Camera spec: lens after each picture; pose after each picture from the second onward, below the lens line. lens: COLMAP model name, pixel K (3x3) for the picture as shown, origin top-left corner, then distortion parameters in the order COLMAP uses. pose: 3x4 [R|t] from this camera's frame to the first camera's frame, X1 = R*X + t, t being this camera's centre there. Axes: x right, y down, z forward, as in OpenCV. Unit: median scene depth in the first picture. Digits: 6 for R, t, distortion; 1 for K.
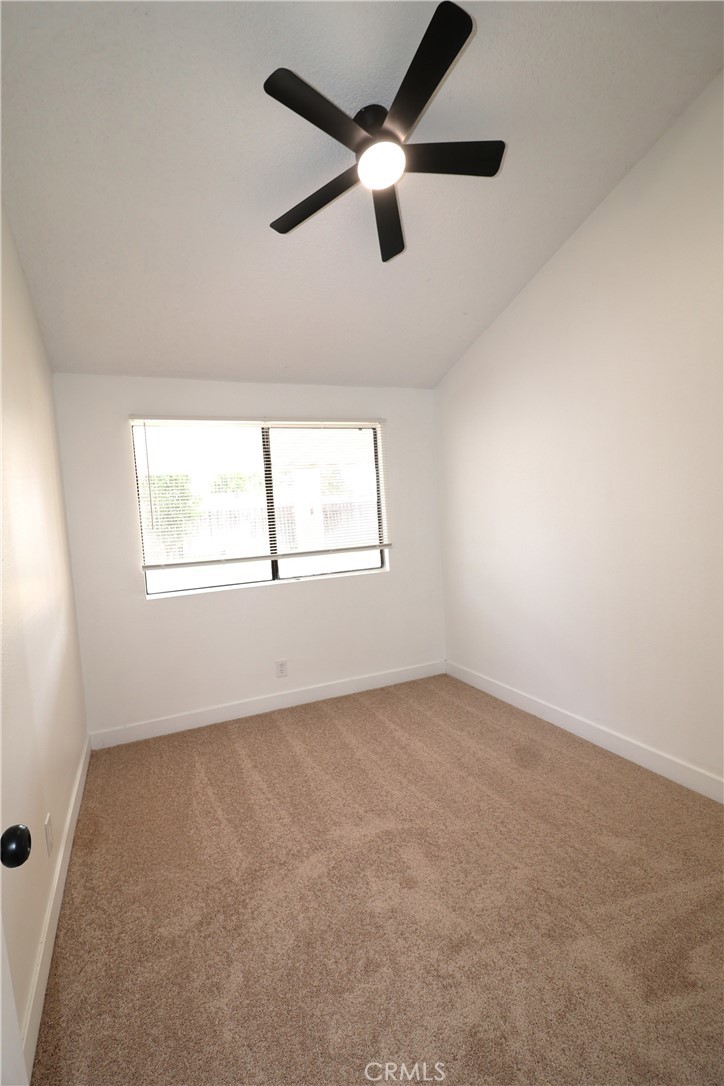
lens RADIAL K [[497.3, 0, 356.4], [0, 497.3, 544.2], [0, 0, 1]] dist [-0.001248, -0.000358]
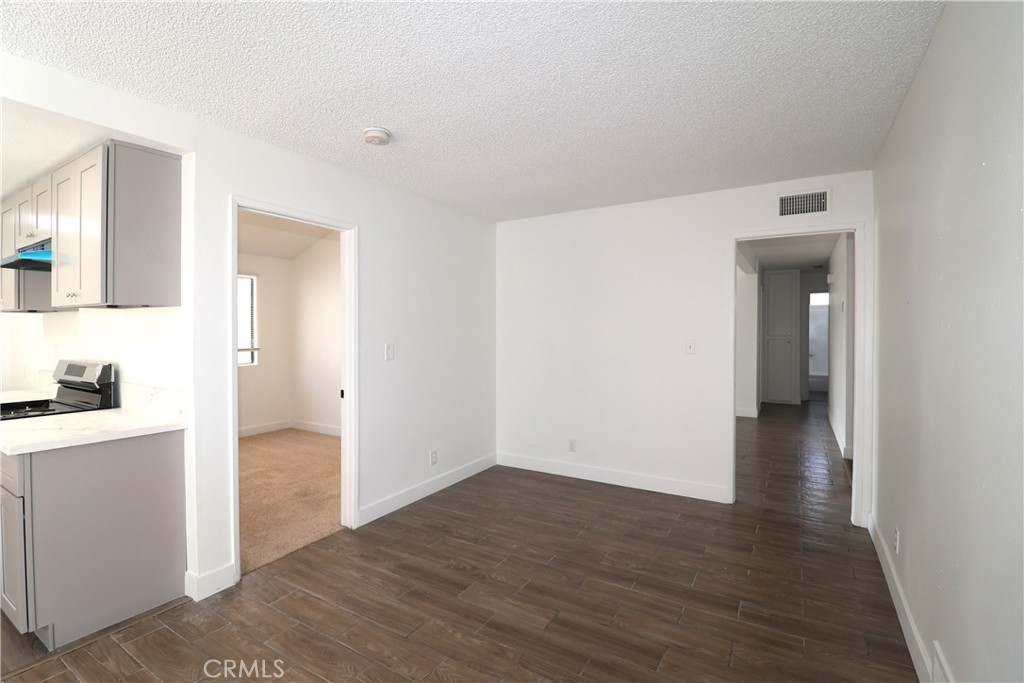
lens RADIAL K [[469.0, 0, 510.0], [0, 469.0, 335.8], [0, 0, 1]] dist [-0.001248, -0.000358]
pose [[0.823132, 0.054787, 0.565201, -0.128591], [-0.009717, 0.996548, -0.082449, 0.079076], [-0.567767, 0.062374, 0.820823, -0.767004]]
